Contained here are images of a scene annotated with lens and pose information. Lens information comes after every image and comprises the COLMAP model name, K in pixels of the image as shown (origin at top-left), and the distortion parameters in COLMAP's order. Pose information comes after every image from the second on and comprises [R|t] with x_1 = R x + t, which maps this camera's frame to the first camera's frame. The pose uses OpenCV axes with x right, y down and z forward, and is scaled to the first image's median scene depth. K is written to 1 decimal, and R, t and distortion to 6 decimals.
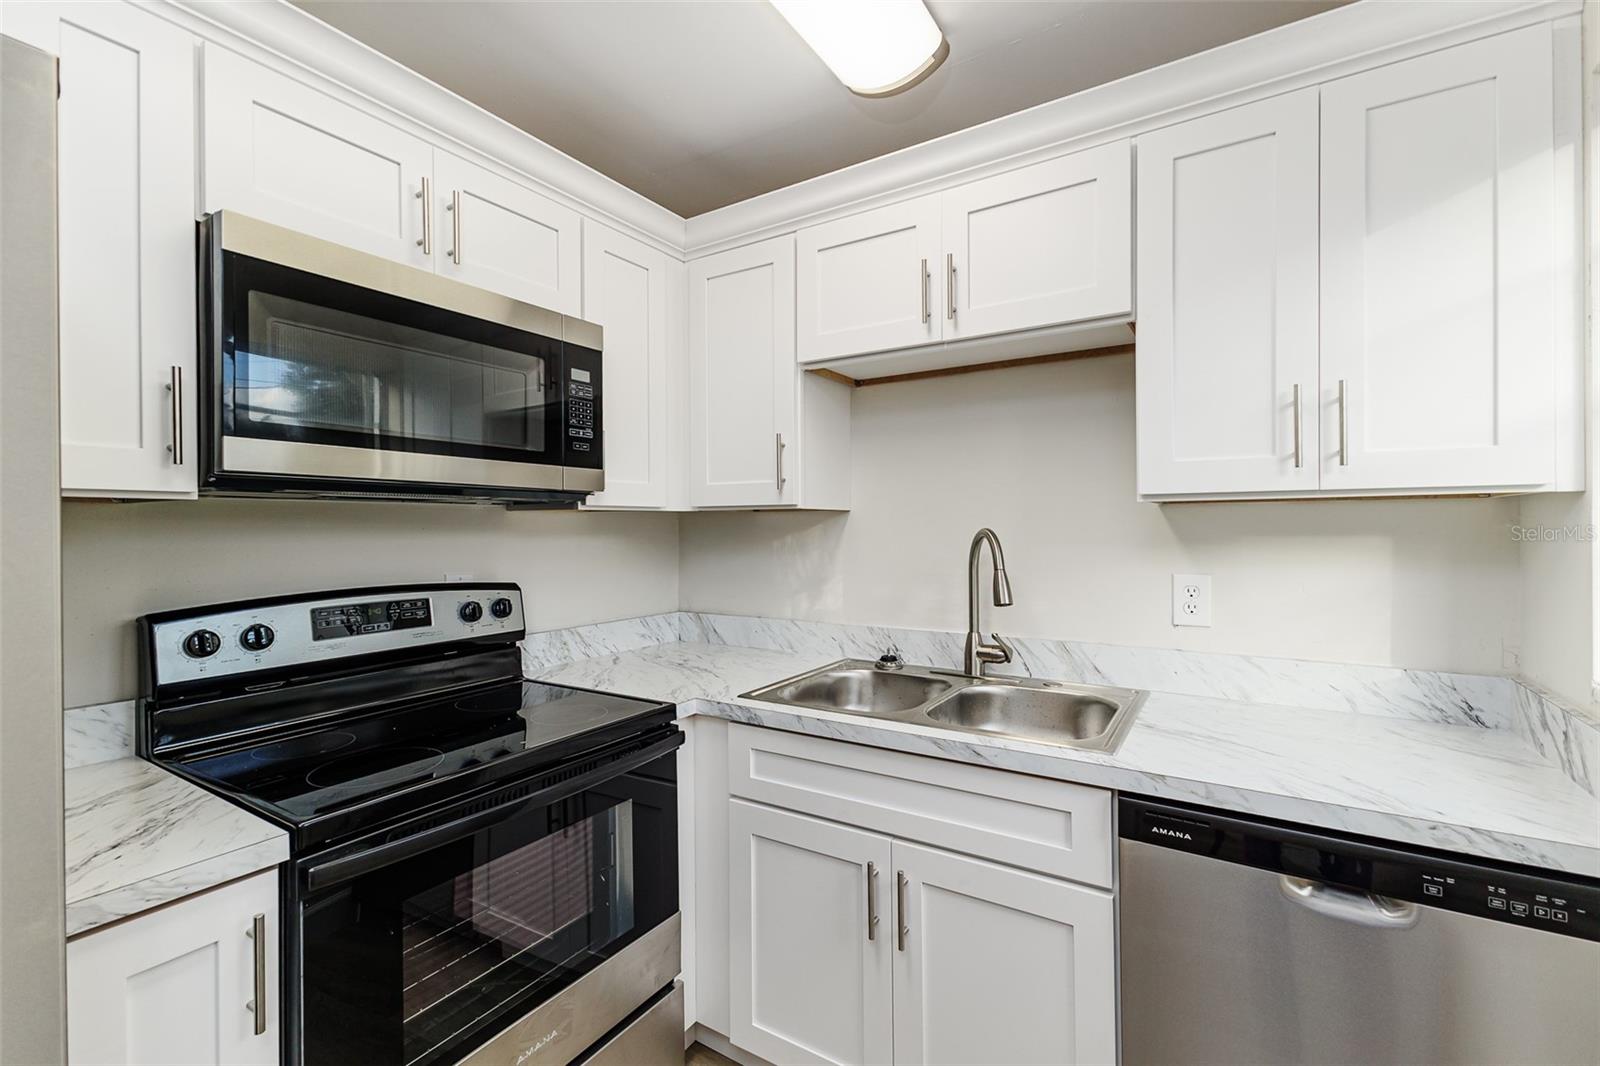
lens RADIAL K [[705.4, 0, 800.0], [0, 705.4, 529.0], [0, 0, 1]] dist [0.007761, -0.002658]
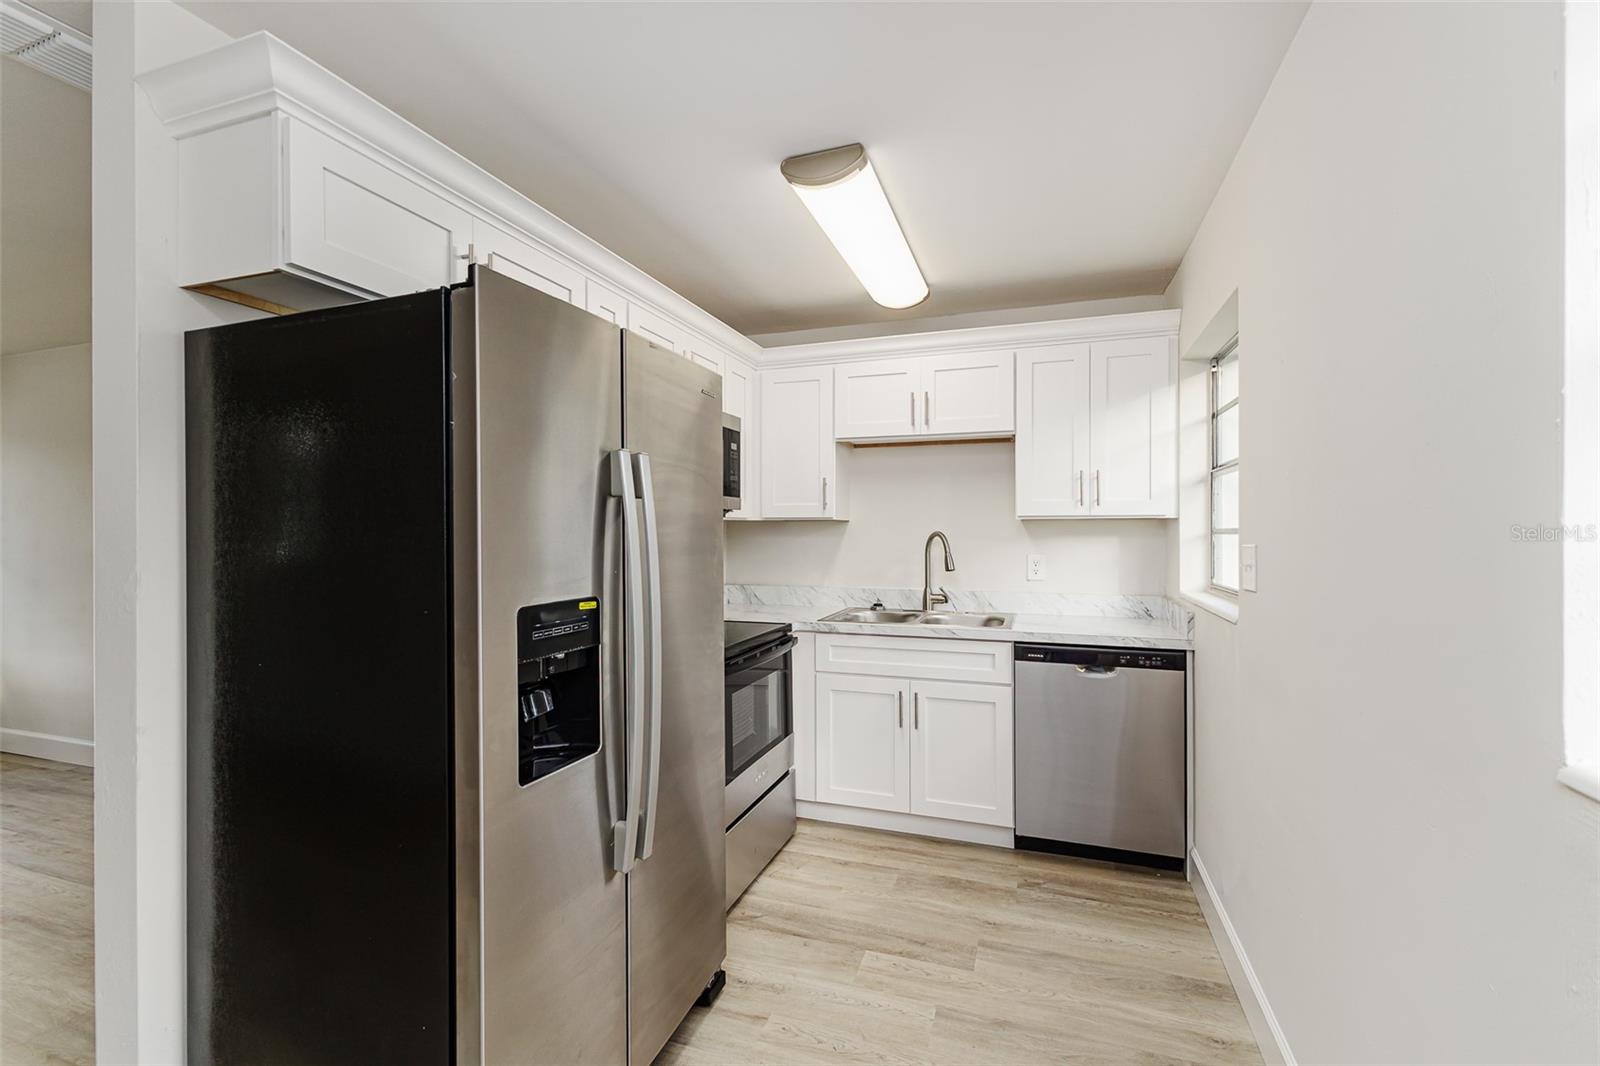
lens RADIAL K [[705.4, 0, 798.5], [0, 705.4, 533.3], [0, 0, 1]] dist [0.007761, -0.002658]
pose [[0.974489, 0.004155, 0.224397, -0.578945], [-0.004518, 0.999989, 0.001104, 0.003552], [-0.224390, -0.002090, 0.974497, -0.841153]]
